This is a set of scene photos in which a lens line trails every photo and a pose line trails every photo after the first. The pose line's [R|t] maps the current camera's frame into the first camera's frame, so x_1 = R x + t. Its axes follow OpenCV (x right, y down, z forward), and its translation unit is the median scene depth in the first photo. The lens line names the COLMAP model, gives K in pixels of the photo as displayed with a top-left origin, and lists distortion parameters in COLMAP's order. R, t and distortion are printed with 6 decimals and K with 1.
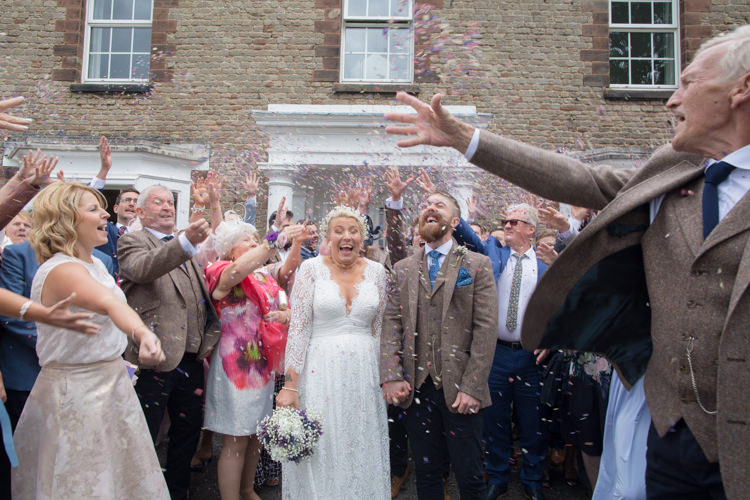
lens RADIAL K [[514.6, 0, 375.8], [0, 514.6, 248.0], [0, 0, 1]] dist [-0.008202, 0.003539]
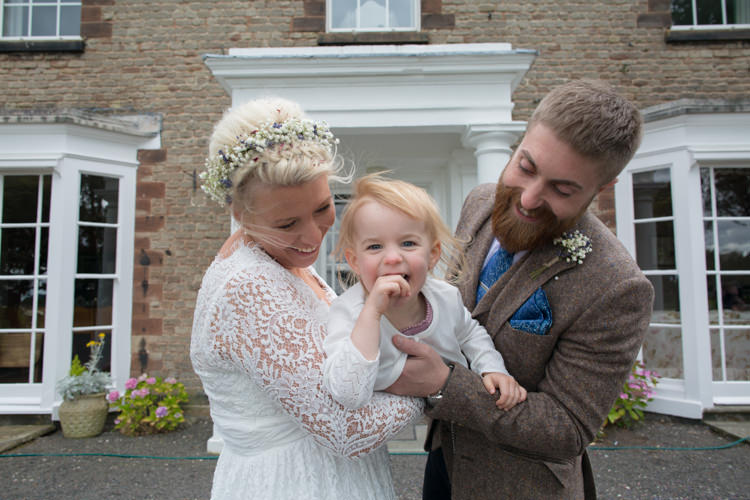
lens RADIAL K [[514.6, 0, 374.4], [0, 514.6, 252.1], [0, 0, 1]] dist [-0.008202, 0.003539]
pose [[0.999439, -0.031053, 0.012580, -0.017539], [0.031072, 0.999516, -0.001356, 0.014734], [-0.012532, 0.001746, 0.999920, 0.222295]]
